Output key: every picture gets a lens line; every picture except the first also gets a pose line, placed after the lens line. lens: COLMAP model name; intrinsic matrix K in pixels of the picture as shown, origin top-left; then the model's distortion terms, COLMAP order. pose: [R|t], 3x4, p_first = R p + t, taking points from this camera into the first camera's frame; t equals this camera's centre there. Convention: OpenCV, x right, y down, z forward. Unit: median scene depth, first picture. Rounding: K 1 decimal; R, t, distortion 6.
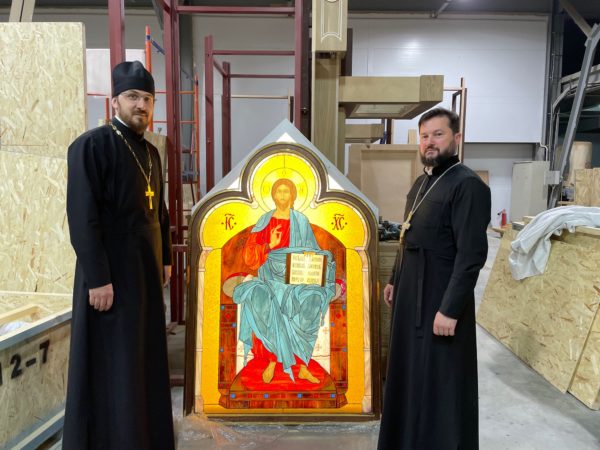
lens RADIAL K [[472.0, 0, 300.0], [0, 472.0, 225.0], [0, 0, 1]] dist [0.099091, -0.054344]
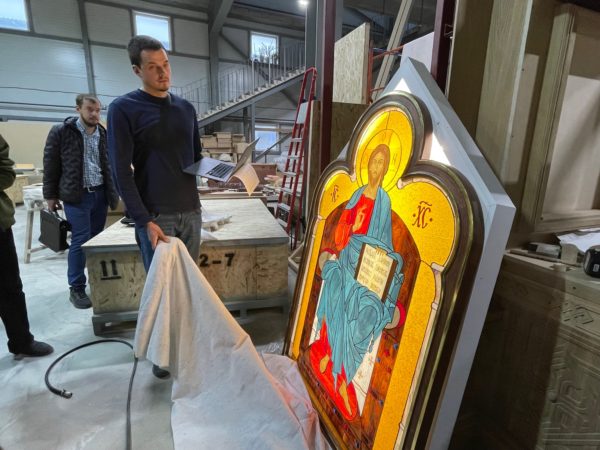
lens RADIAL K [[308.4, 0, 300.0], [0, 308.4, 225.0], [0, 0, 1]] dist [0.003343, 0.000247]
pose [[0.376143, 0.209372, -0.902596, 0.384660], [-0.110193, 0.977330, 0.180786, -0.048271], [0.919986, 0.031458, 0.390687, 0.704092]]
